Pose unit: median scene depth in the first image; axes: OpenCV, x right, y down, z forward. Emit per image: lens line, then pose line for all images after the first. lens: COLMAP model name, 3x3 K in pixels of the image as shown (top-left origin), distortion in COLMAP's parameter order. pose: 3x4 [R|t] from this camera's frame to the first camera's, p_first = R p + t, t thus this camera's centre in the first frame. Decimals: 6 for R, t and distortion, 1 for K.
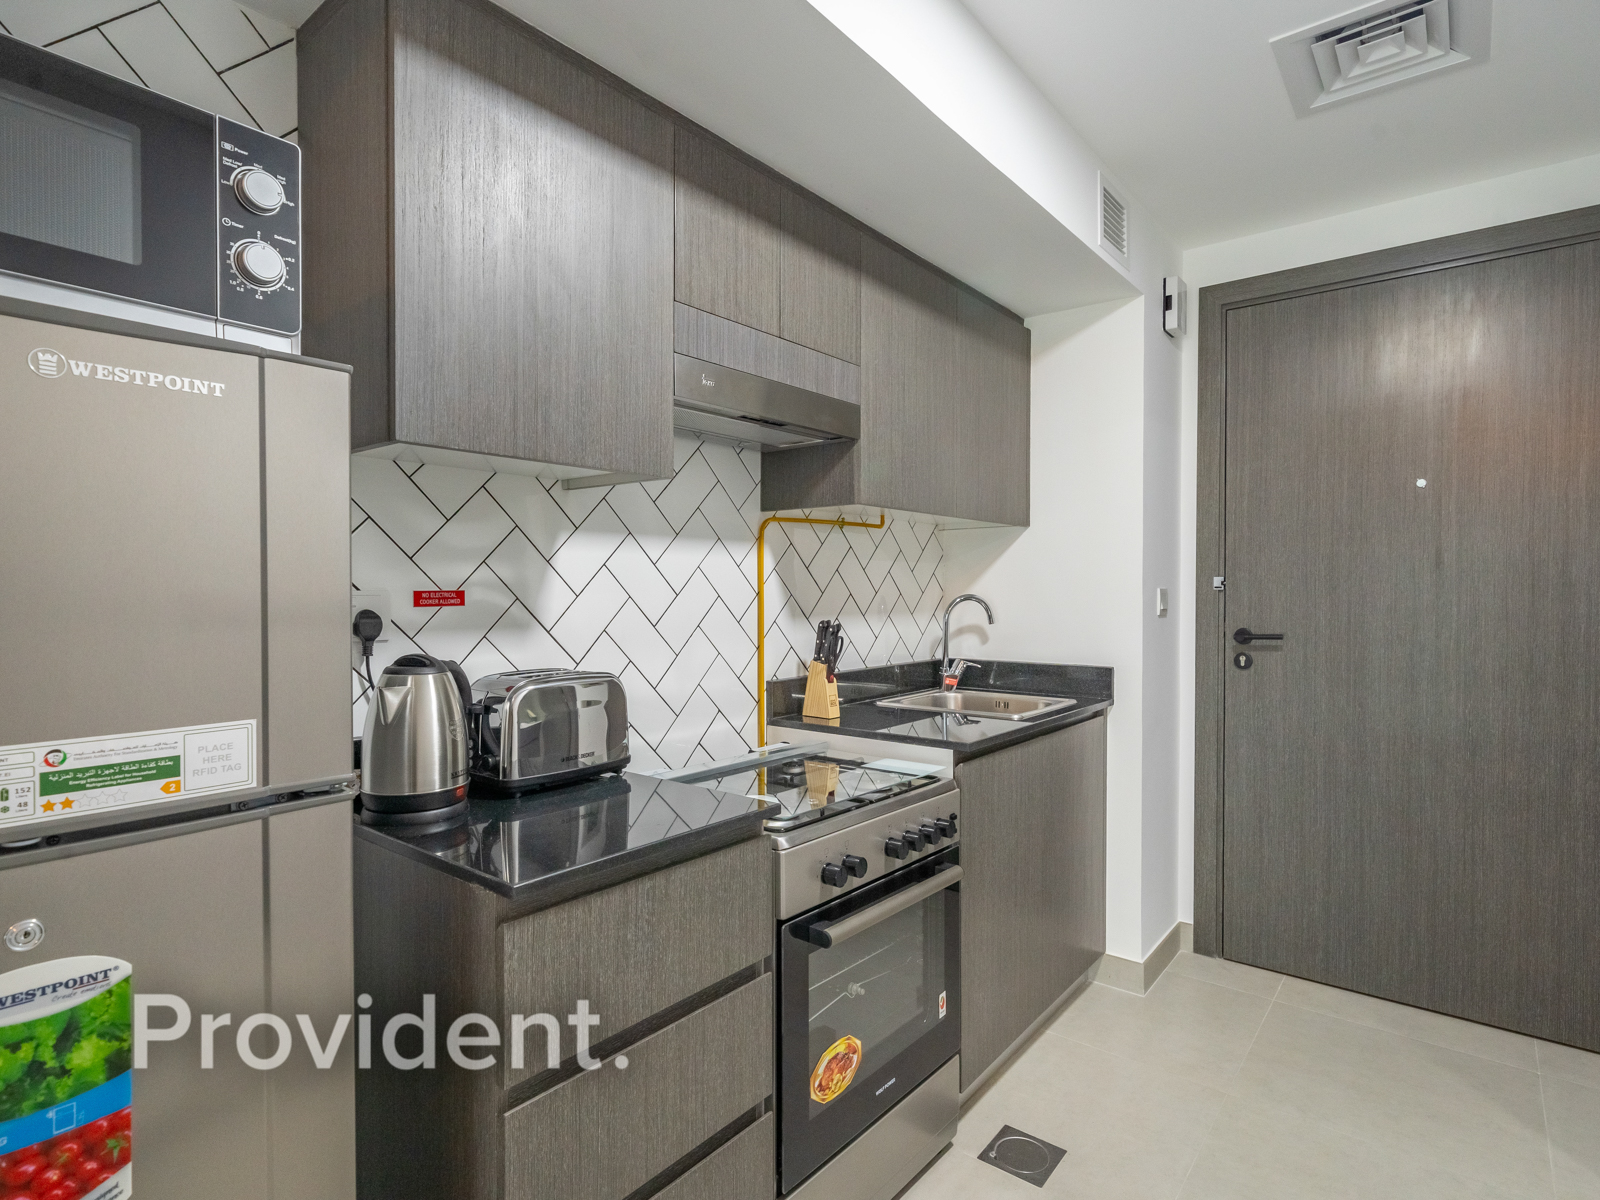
lens RADIAL K [[831.4, 0, 790.0], [0, 831.4, 601.4], [0, 0, 1]] dist [0.002245, -0.000881]
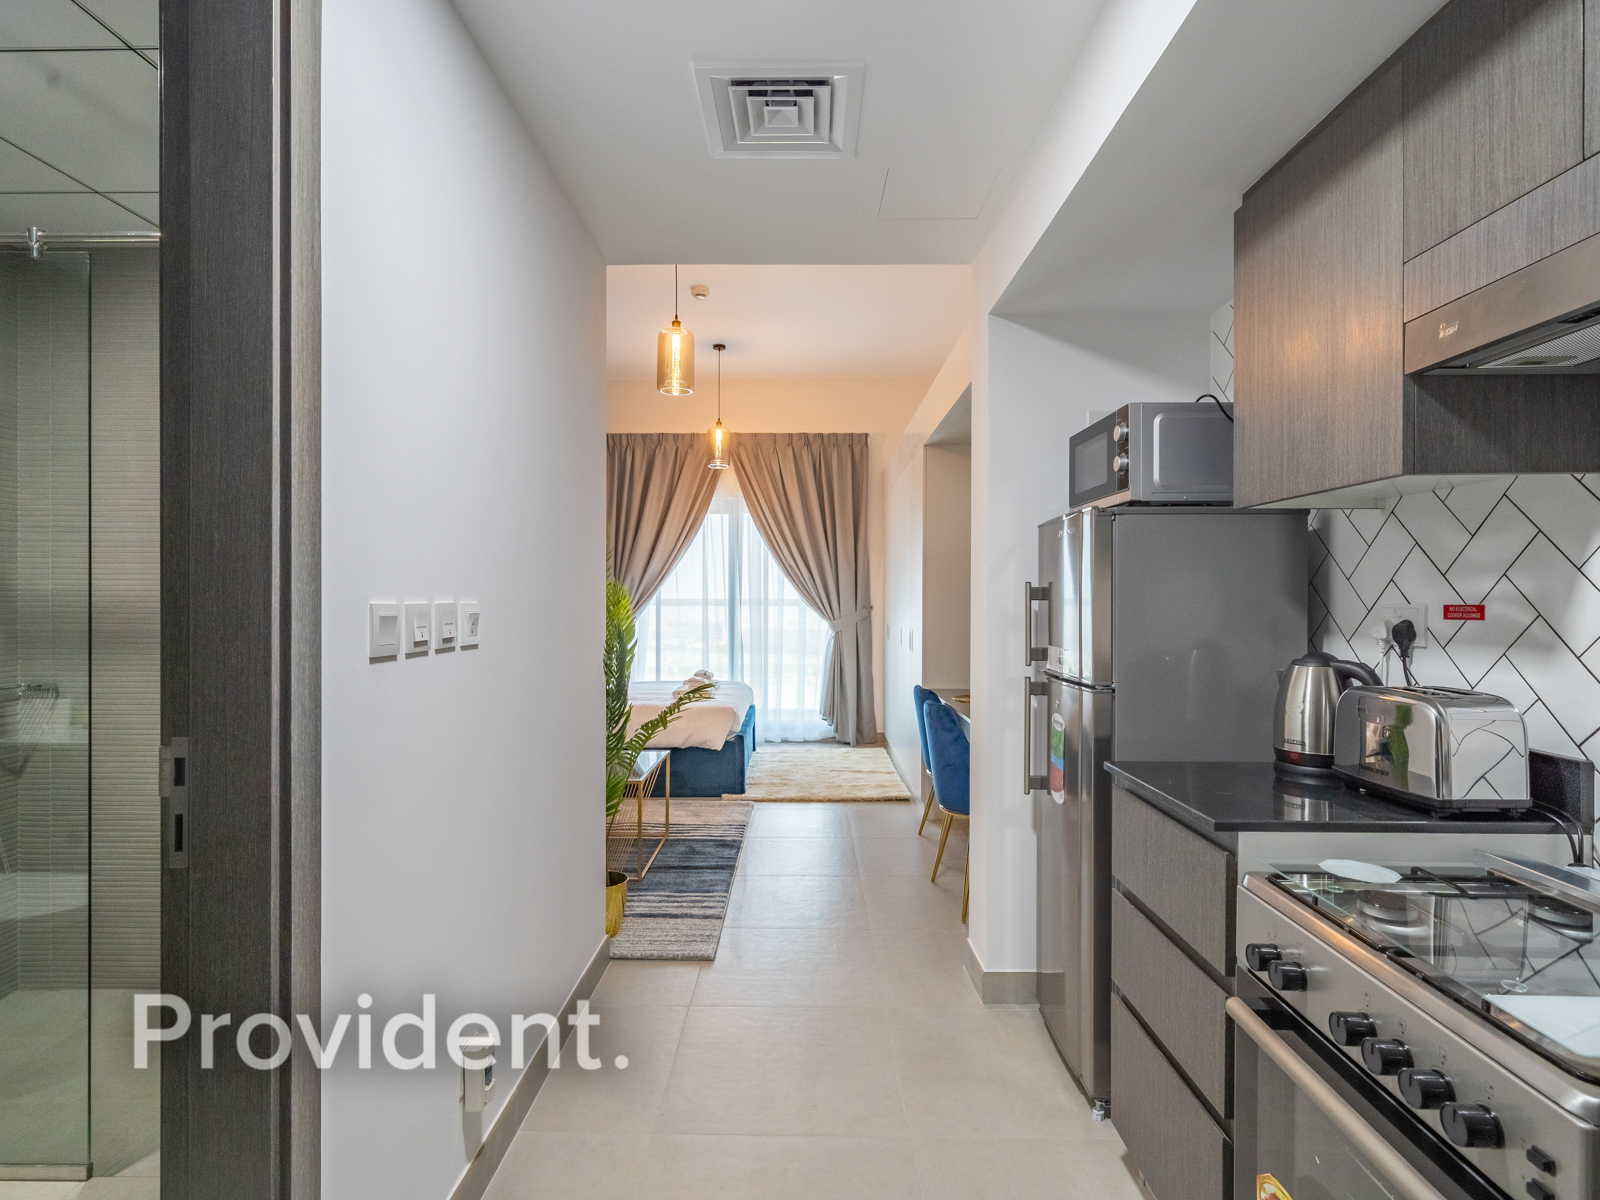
lens RADIAL K [[831.4, 0, 787.7], [0, 831.4, 602.1], [0, 0, 1]] dist [0.002245, -0.000881]
pose [[-0.785289, 0.001903, -0.619127, 0.818567], [-0.010730, 0.999803, 0.016683, -0.022792], [0.619037, 0.019744, -0.785114, 1.194972]]
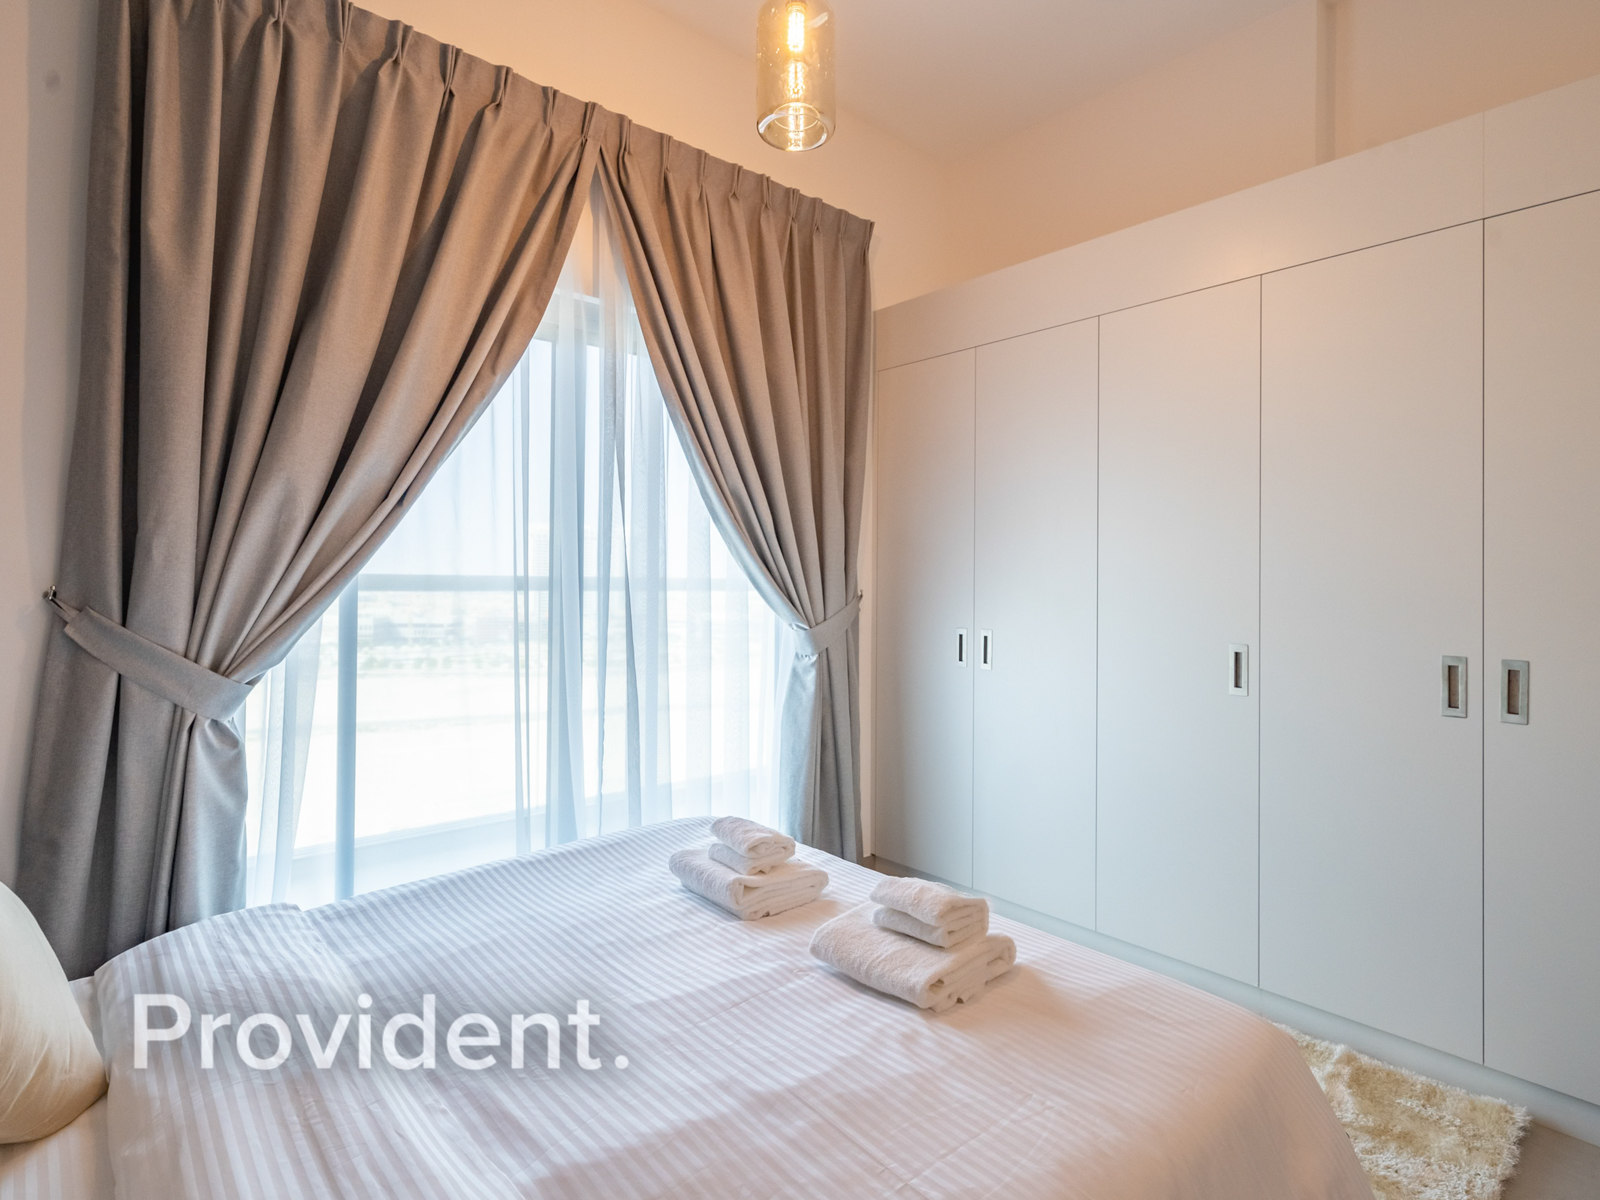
lens RADIAL K [[831.4, 0, 797.6], [0, 831.4, 582.7], [0, 0, 1]] dist [0.002245, -0.000881]
pose [[-0.179158, -0.004134, -0.983812, -0.158408], [-0.019936, 0.999801, -0.000571, 0.043770], [0.983618, 0.019511, -0.179205, -1.719225]]
